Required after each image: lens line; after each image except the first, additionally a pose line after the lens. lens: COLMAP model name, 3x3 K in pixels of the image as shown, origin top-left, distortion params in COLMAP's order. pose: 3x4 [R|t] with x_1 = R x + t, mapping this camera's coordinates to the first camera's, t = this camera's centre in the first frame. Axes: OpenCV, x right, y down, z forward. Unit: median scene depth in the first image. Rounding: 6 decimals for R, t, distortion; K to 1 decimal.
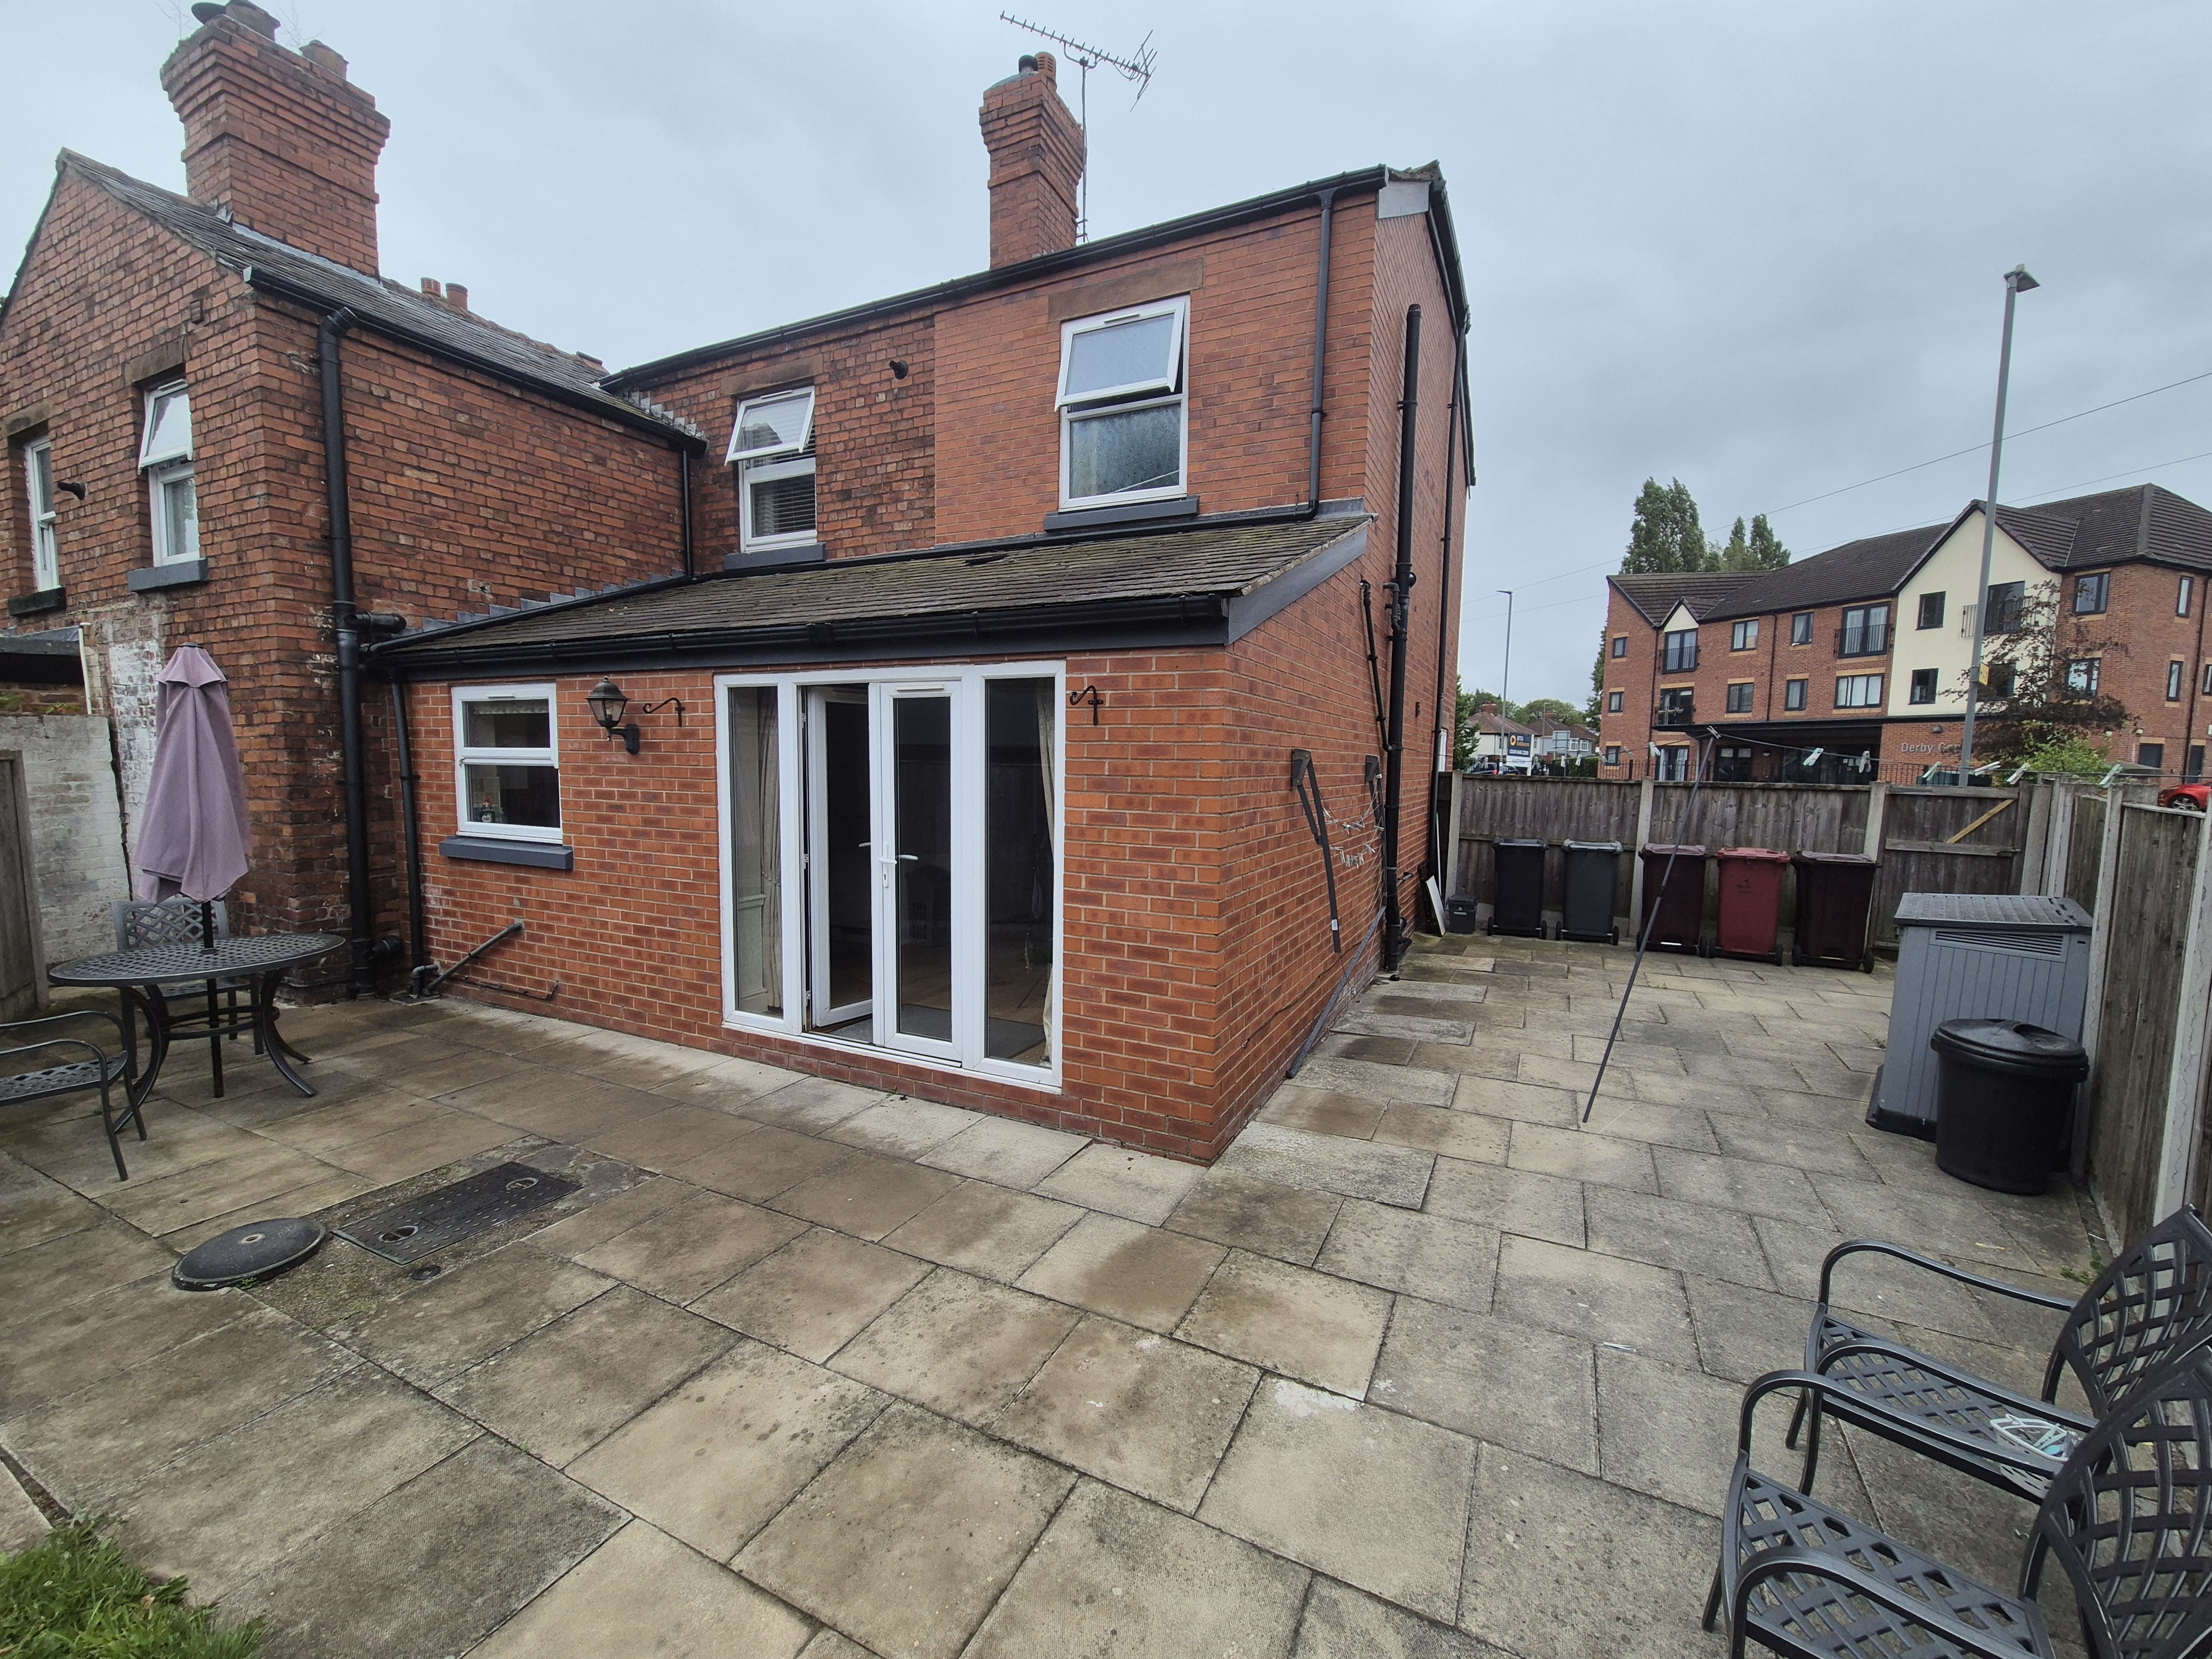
lens RADIAL K [[906.5, 0, 1111.4], [0, 906.5, 837.0], [0, 0, 1]] dist [0.000553, -0.000103]
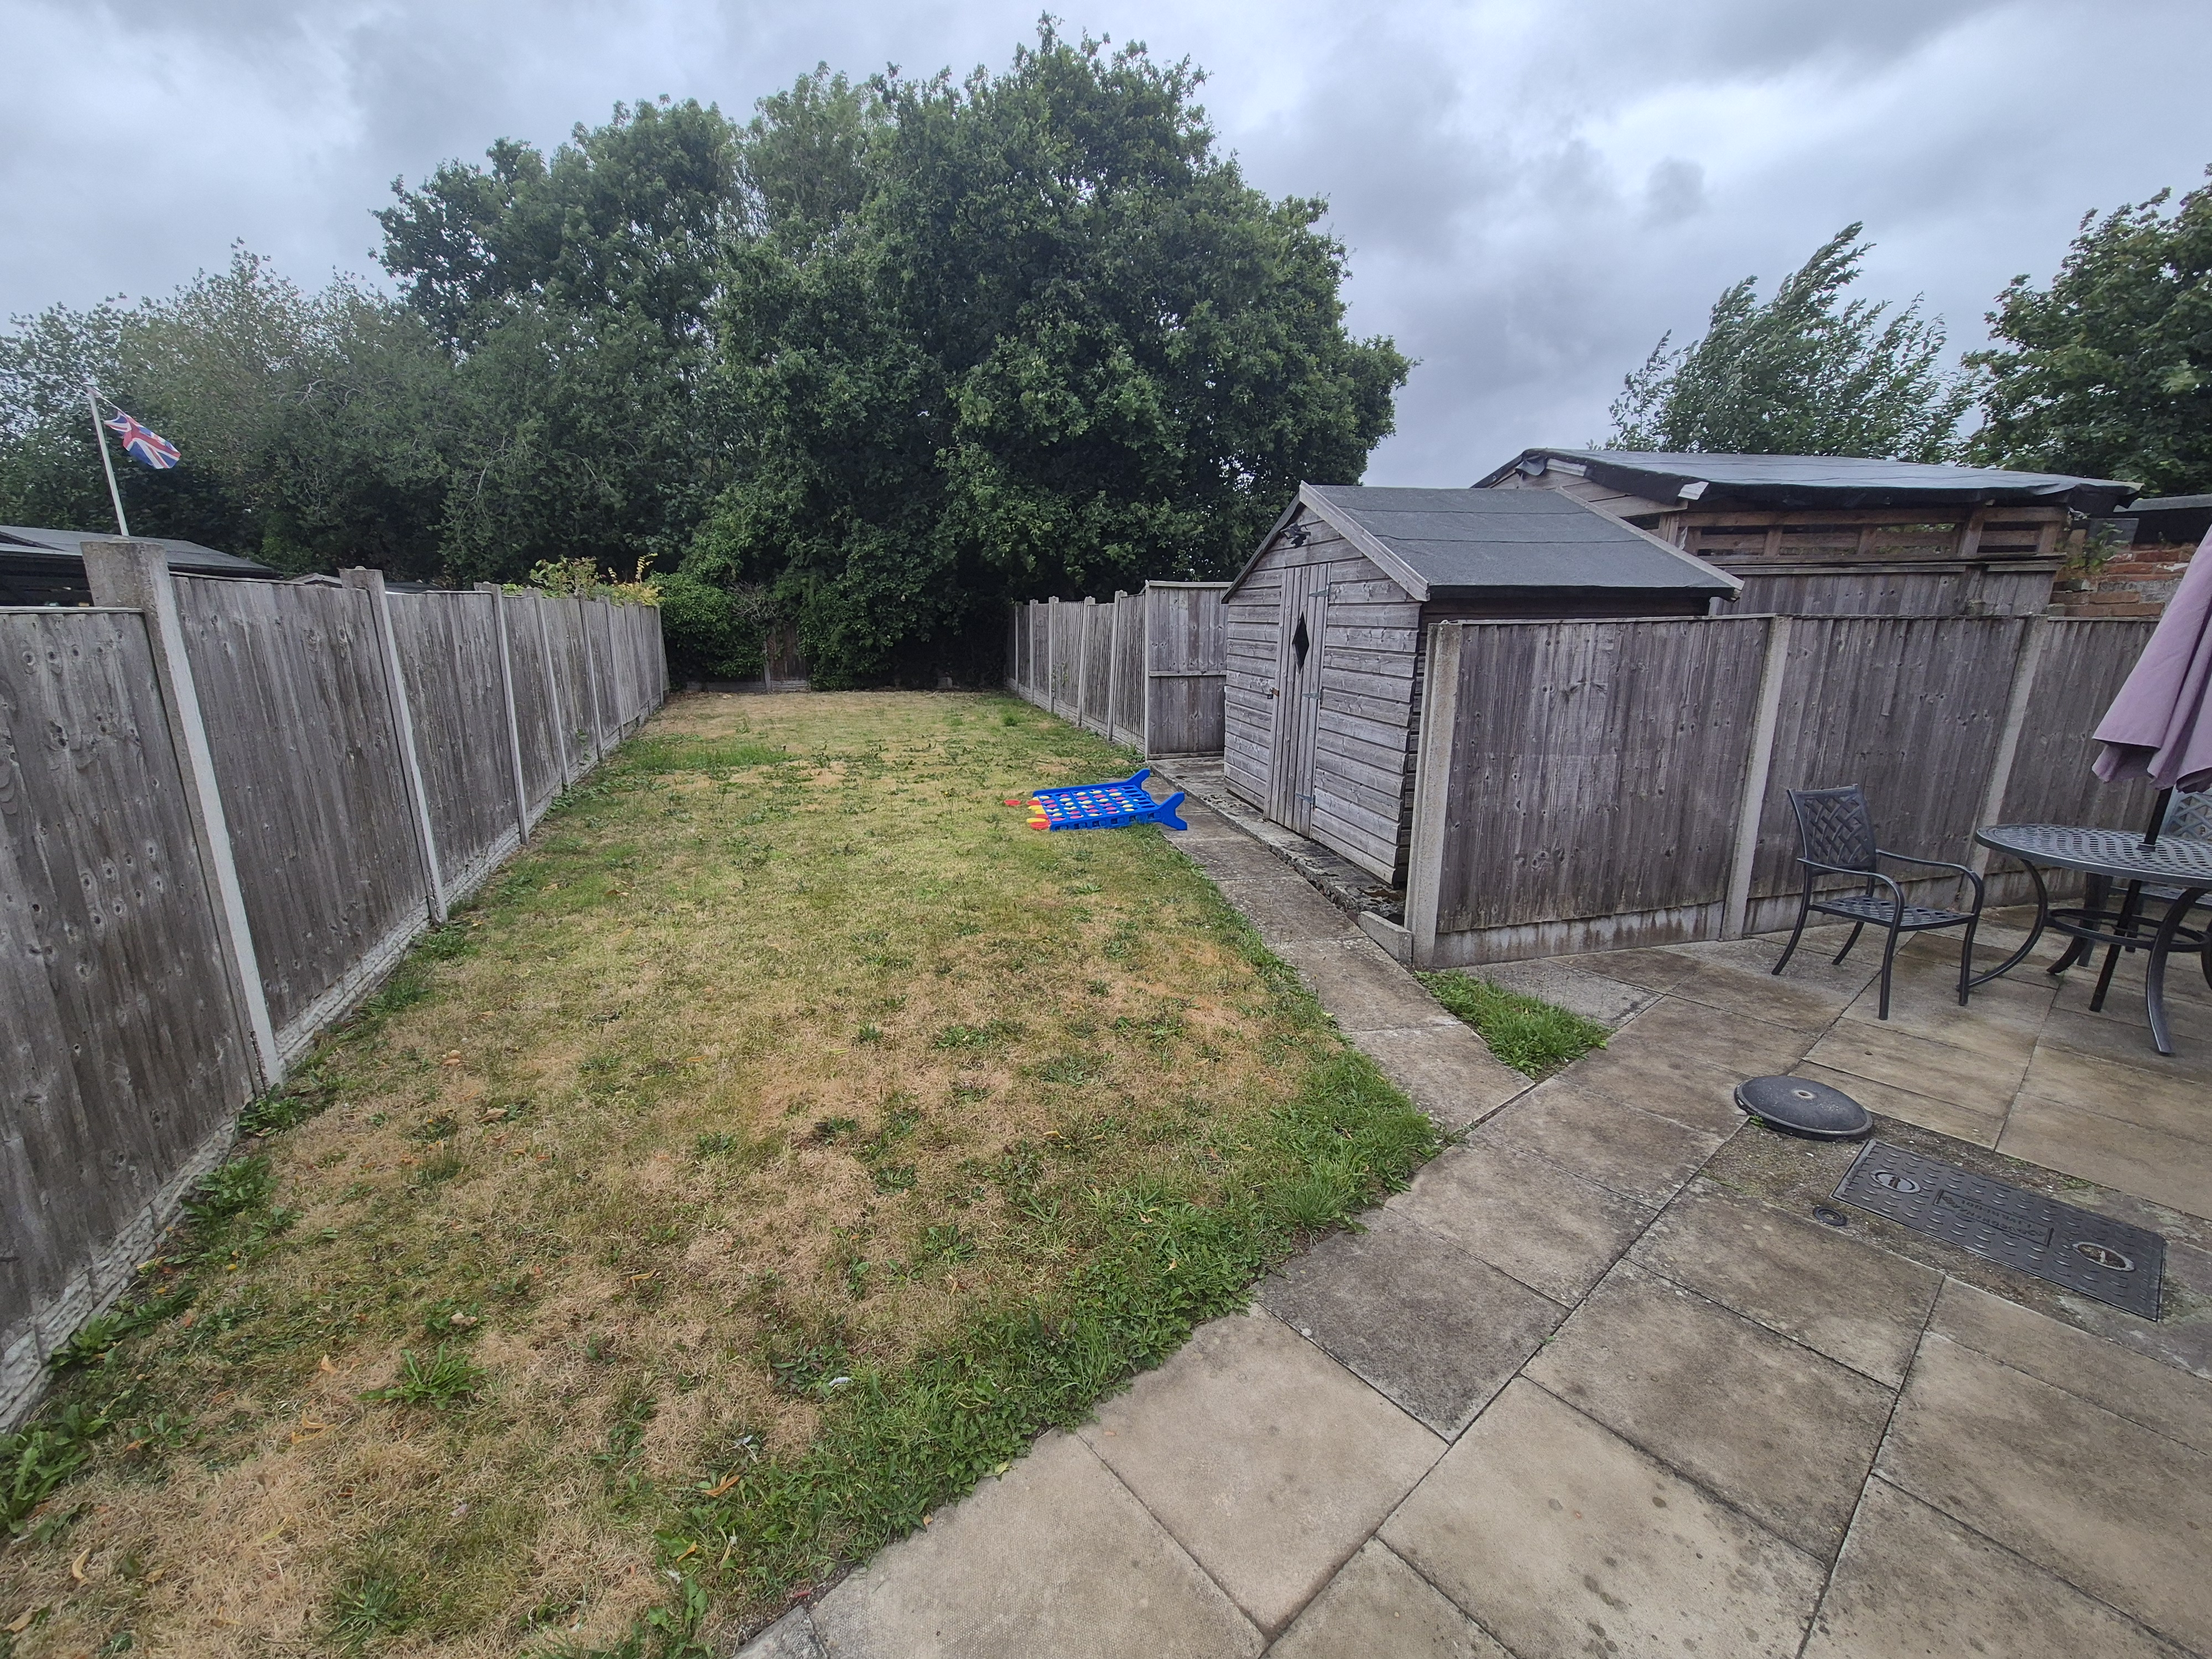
lens RADIAL K [[906.5, 0, 1111.4], [0, 906.5, 837.0], [0, 0, 1]] dist [0.000553, -0.000103]
pose [[-0.391873, 0.204377, -0.897031, 0.185553], [-0.090410, 0.961740, 0.258616, -0.019844], [0.915566, 0.182445, -0.358402, 0.579112]]
